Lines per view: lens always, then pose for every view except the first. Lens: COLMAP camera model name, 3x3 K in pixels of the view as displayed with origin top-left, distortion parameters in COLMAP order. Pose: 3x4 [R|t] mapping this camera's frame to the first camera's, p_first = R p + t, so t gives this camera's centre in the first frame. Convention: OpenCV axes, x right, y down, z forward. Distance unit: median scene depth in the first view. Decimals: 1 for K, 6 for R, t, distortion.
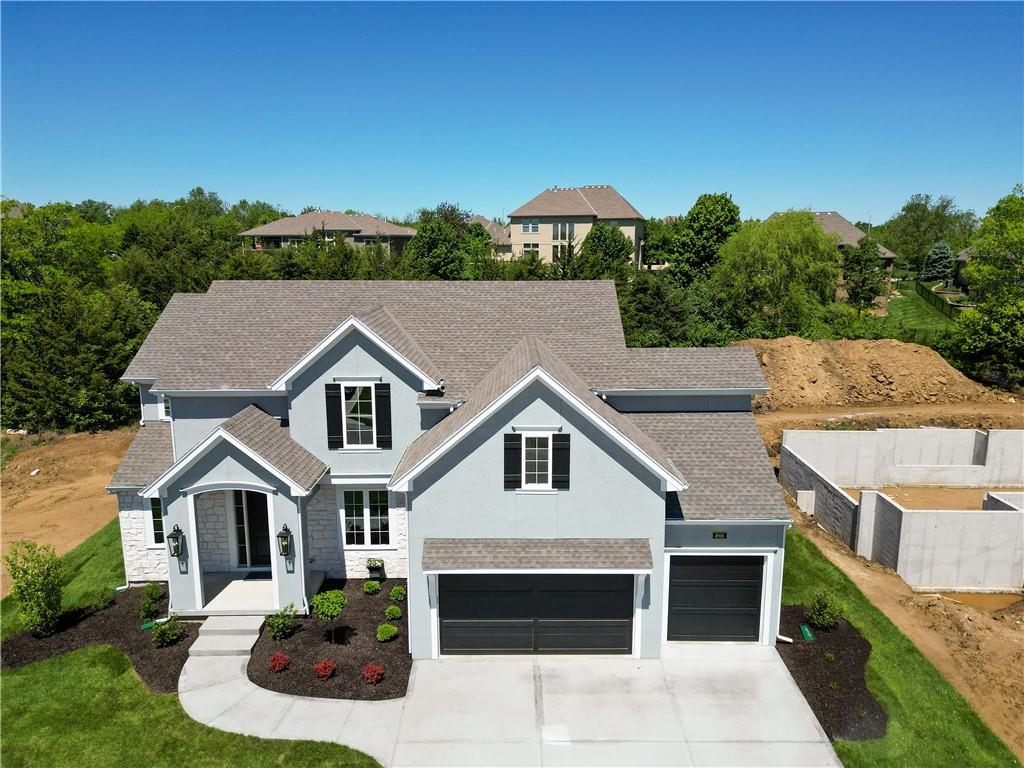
lens RADIAL K [[718.0, 0, 515.4], [0, 718.0, 382.6], [0, 0, 1]] dist [0.073631, -0.073306]
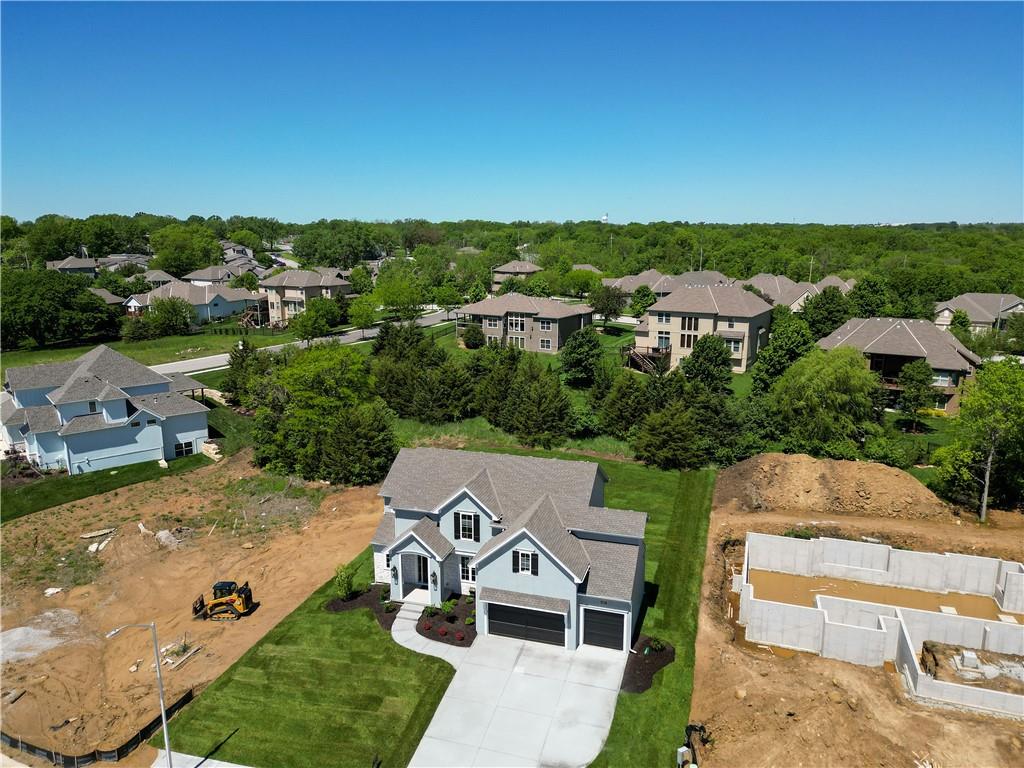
lens RADIAL K [[718.0, 0, 515.4], [0, 718.0, 382.6], [0, 0, 1]] dist [0.073631, -0.073306]
pose [[0.954948, 0.061162, -0.290401, 0.587617], [-0.055484, 0.998074, 0.027756, -0.498676], [0.291539, -0.010393, 0.956502, -1.194170]]
